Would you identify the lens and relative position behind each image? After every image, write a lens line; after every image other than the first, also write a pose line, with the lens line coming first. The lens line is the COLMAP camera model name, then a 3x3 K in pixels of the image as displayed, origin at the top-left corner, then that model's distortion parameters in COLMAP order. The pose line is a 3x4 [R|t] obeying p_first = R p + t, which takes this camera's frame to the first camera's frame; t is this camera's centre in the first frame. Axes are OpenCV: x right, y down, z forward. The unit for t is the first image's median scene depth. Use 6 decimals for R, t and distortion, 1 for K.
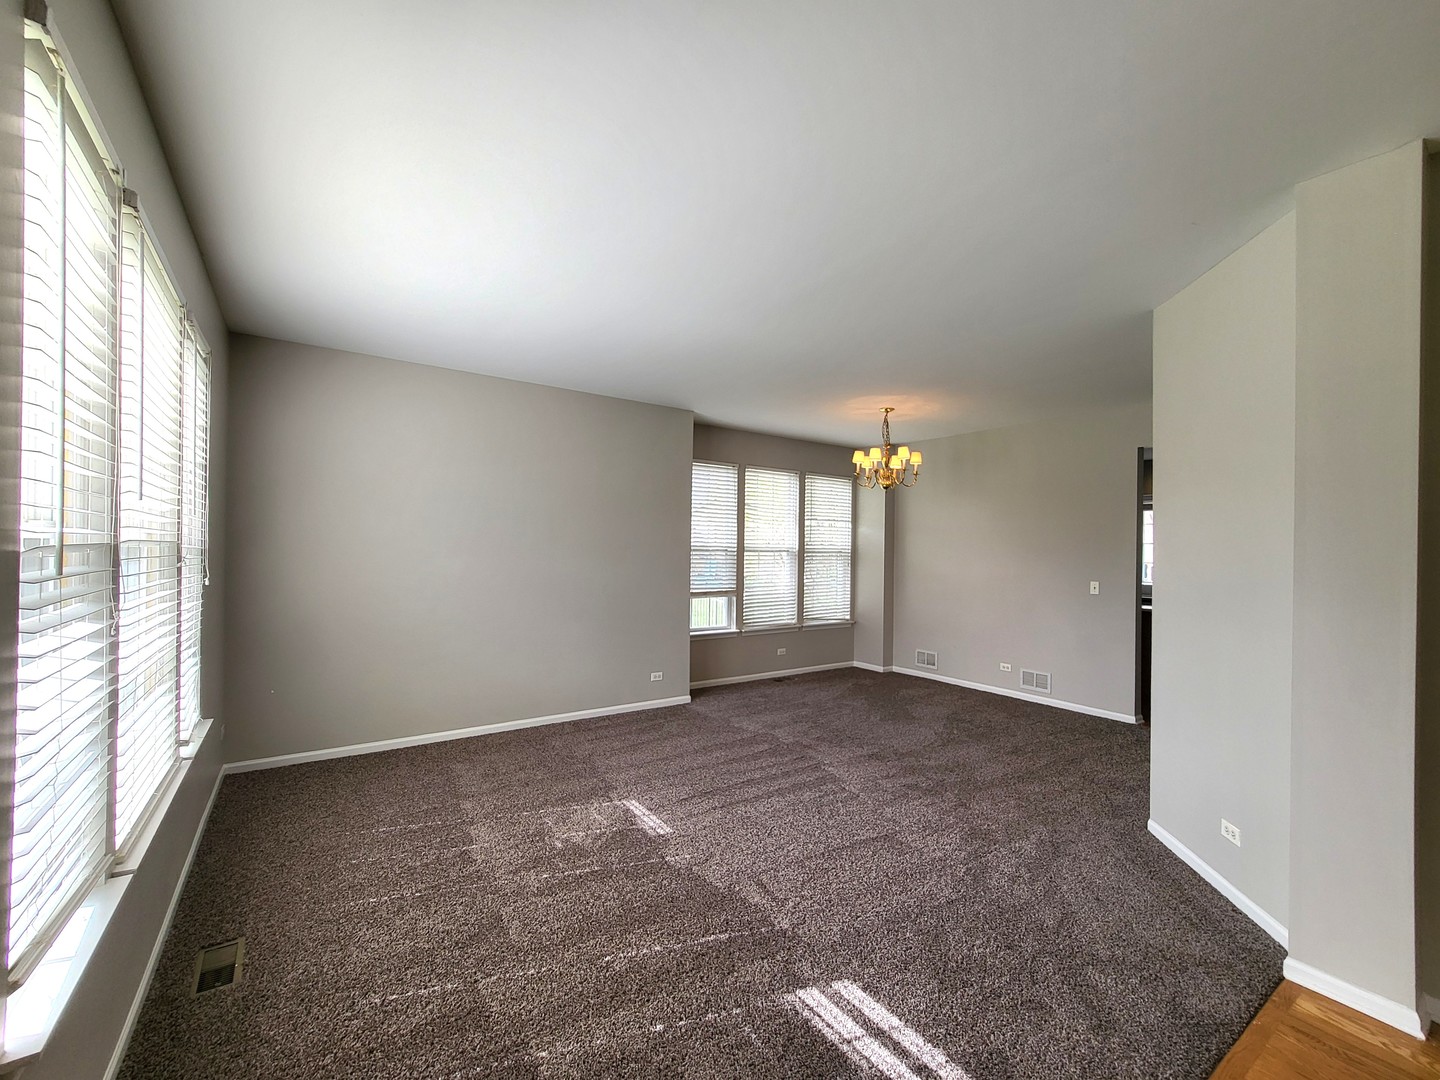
lens RADIAL K [[598.9, 0, 704.8], [0, 598.9, 550.7], [0, 0, 1]] dist [-0.000437, 0.000146]
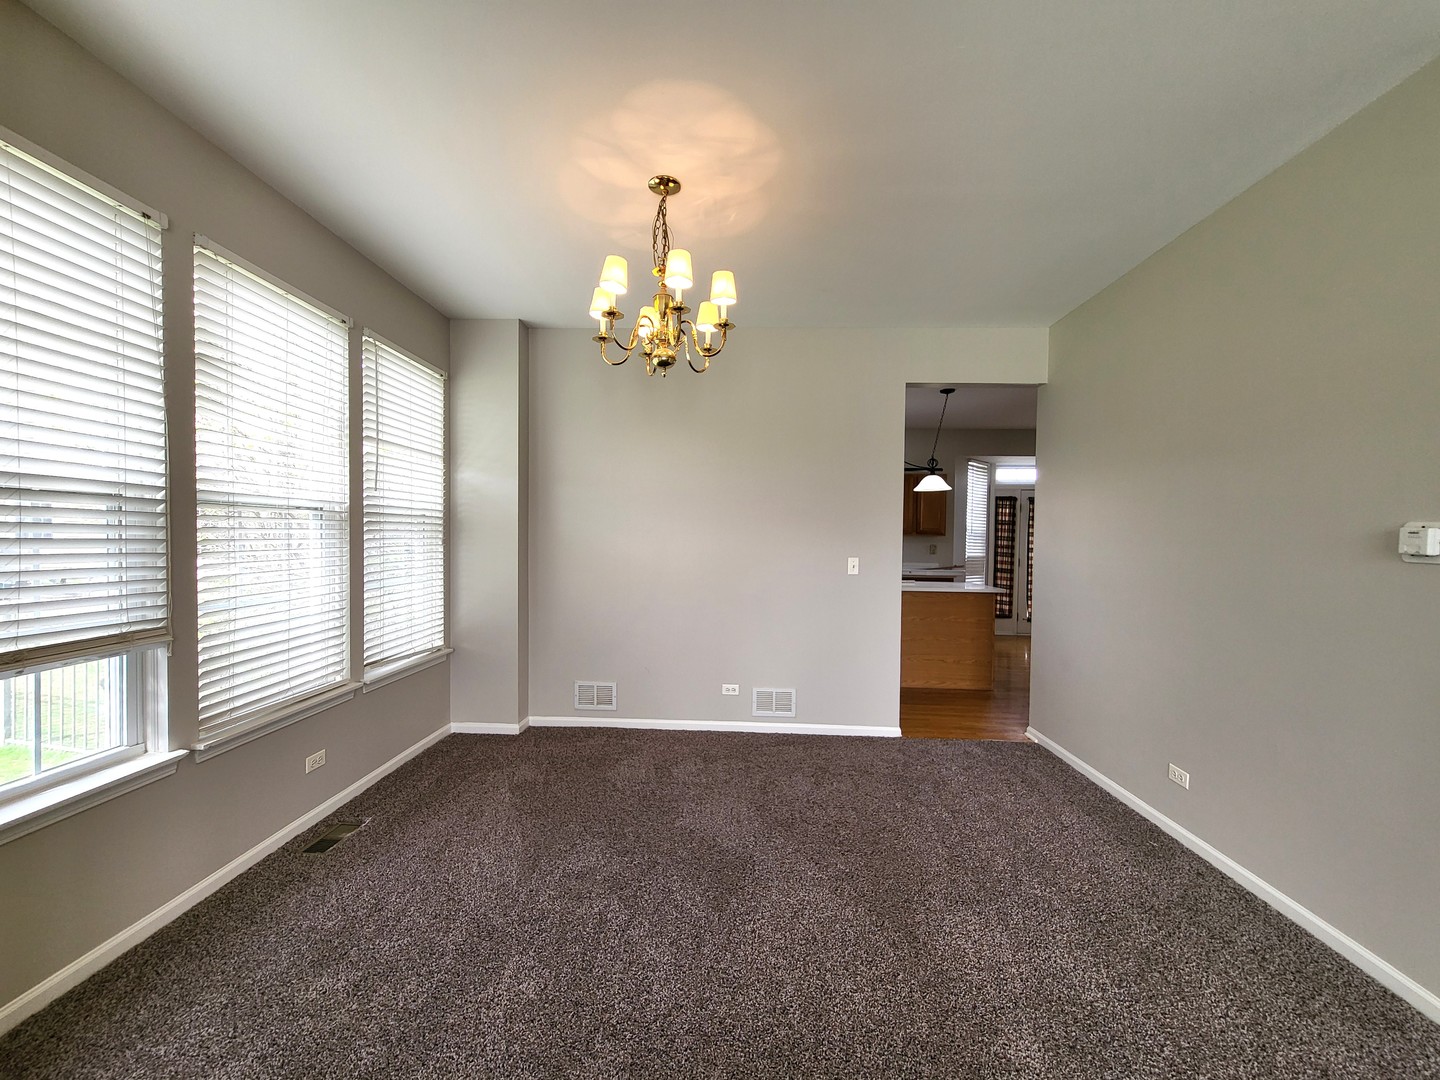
lens RADIAL K [[574.0, 0, 719.6], [0, 574.0, 549.9], [0, 0, 1]] dist [-0.001030, 0.002579]
pose [[0.593026, -0.027540, 0.804713, -0.014573], [-0.004244, 0.999294, 0.037326, 0.011582], [-0.805172, -0.025551, 0.592490, 0.511049]]
